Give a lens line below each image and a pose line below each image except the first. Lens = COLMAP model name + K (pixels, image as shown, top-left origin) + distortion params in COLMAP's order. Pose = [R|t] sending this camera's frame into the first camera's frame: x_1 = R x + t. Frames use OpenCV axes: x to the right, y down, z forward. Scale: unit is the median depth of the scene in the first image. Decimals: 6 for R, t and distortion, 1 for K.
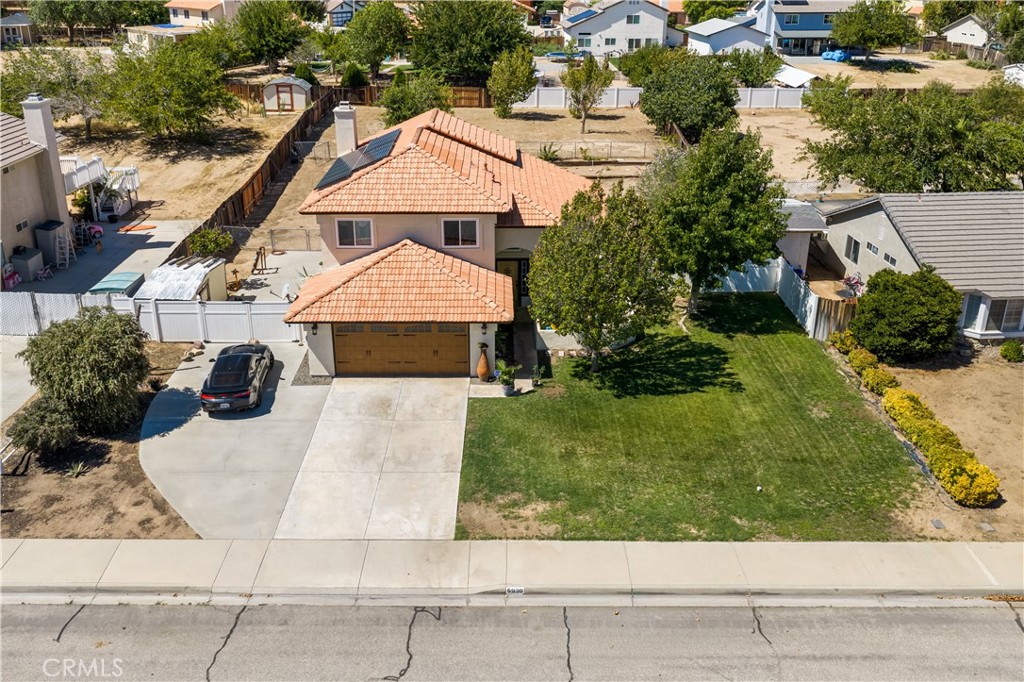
lens RADIAL K [[911.9, 0, 497.6], [0, 911.9, 339.1], [0, 0, 1]] dist [0.016738, -0.009085]
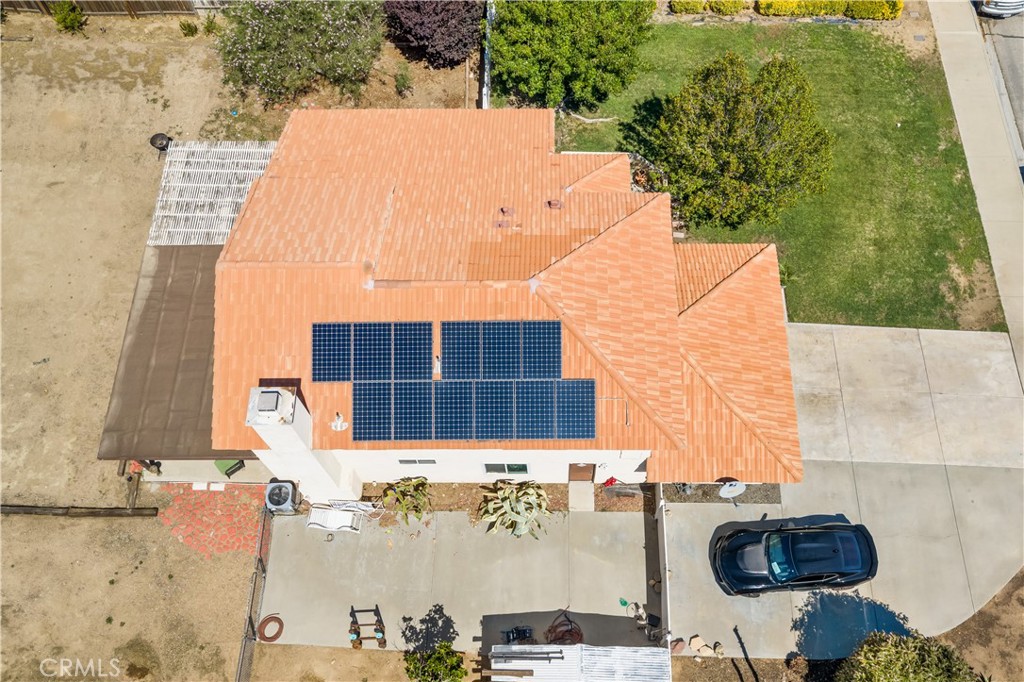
lens RADIAL K [[907.8, 0, 542.5], [0, 907.8, 335.6], [0, 0, 1]] dist [0.013691, -0.017023]
pose [[0.006340, -0.899468, 0.436941, -0.490608], [0.397947, 0.403129, 0.824091, -0.870626], [-0.917387, 0.168654, 0.360496, 0.916068]]
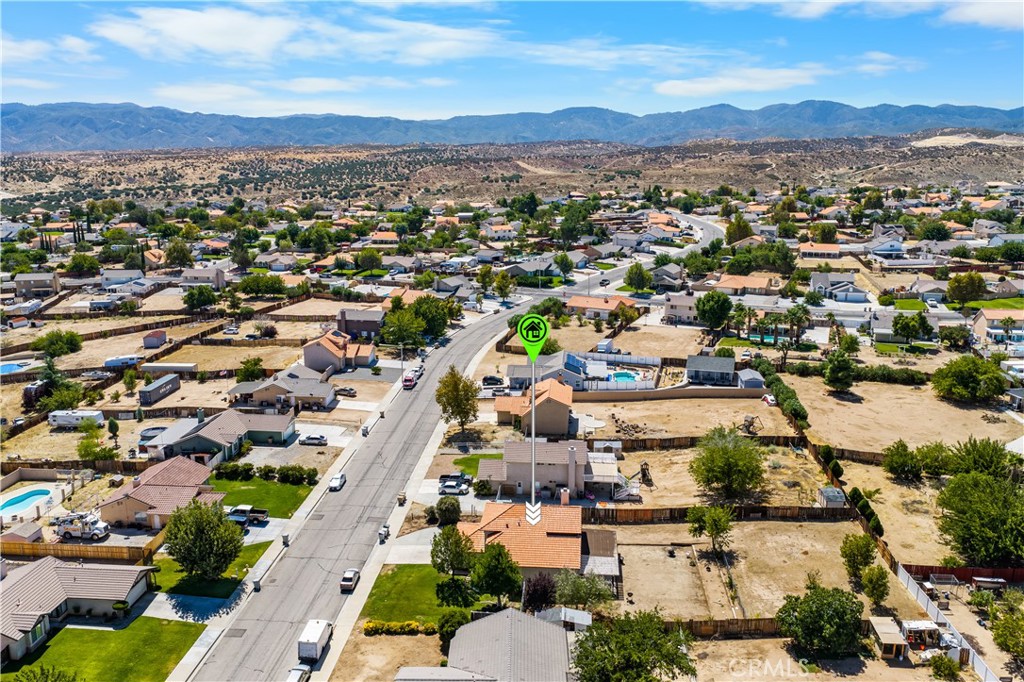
lens RADIAL K [[847.4, 0, 512.7], [0, 847.4, 344.9], [0, 0, 1]] dist [0.015797, -0.024875]
pose [[-0.085331, 0.232224, -0.968912, 3.062690], [-0.387691, 0.888082, 0.246995, -1.673446], [0.917831, 0.396715, 0.014250, 0.883925]]
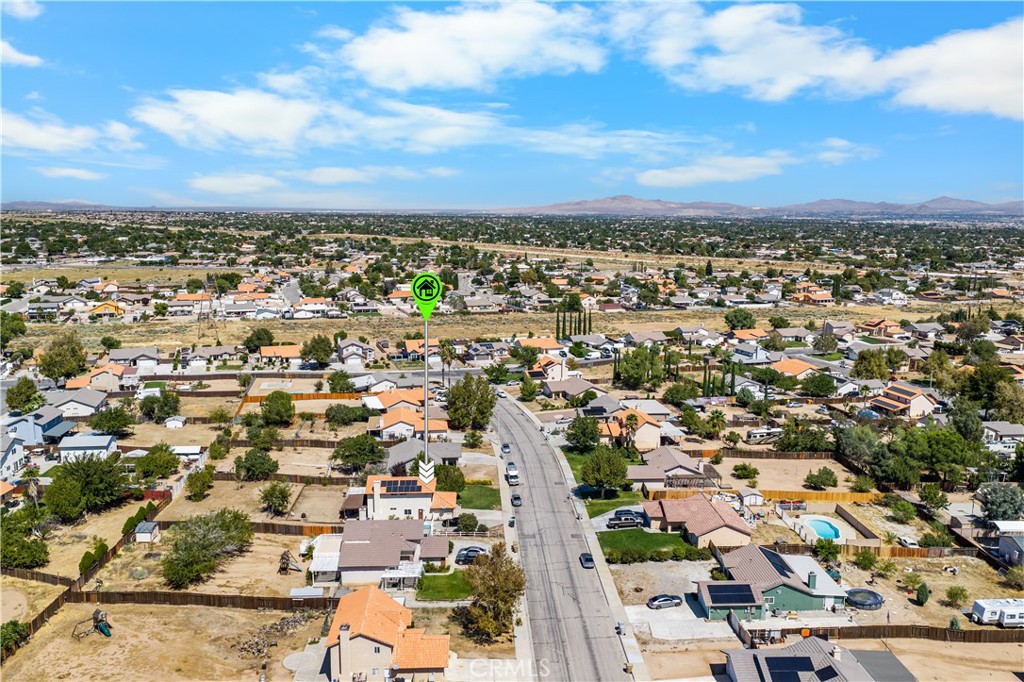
lens RADIAL K [[847.4, 0, 512.7], [0, 847.4, 344.9], [0, 0, 1]] dist [0.015797, -0.024875]
pose [[-0.044866, -0.165009, 0.985271, -4.970398], [0.386611, 0.906546, 0.169429, -1.590050], [-0.921151, 0.388518, 0.023121, 0.230077]]
